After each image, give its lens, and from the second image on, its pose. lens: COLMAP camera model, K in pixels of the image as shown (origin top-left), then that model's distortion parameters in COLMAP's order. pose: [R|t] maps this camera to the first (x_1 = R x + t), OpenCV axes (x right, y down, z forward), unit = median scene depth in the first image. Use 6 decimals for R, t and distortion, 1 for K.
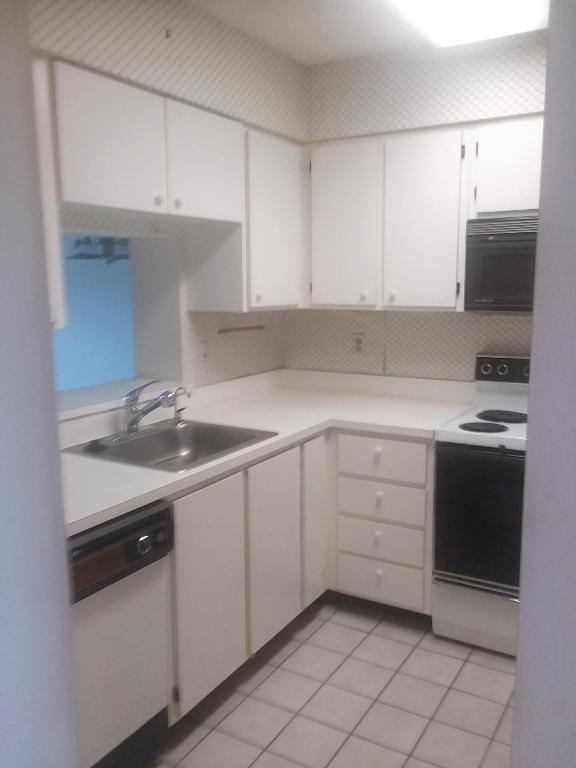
lens RADIAL K [[666.0, 0, 288.0], [0, 666.0, 384.0], [0, 0, 1]] dist [0.011773, 0.016057]
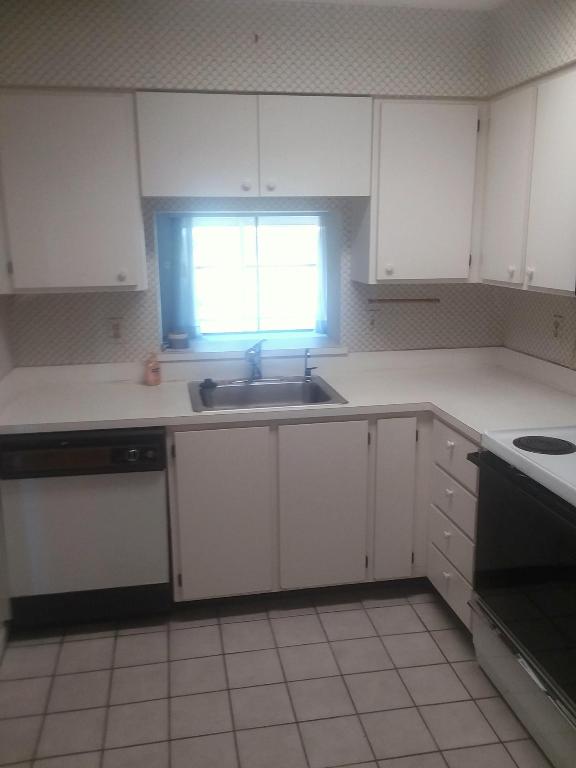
lens RADIAL K [[666.0, 0, 288.0], [0, 666.0, 384.0], [0, 0, 1]] dist [0.011773, 0.016057]
pose [[0.658793, 0.165871, -0.733811, 0.513820], [-0.113597, 0.986141, 0.120924, -0.053538], [0.743698, 0.003695, 0.668505, 0.177768]]
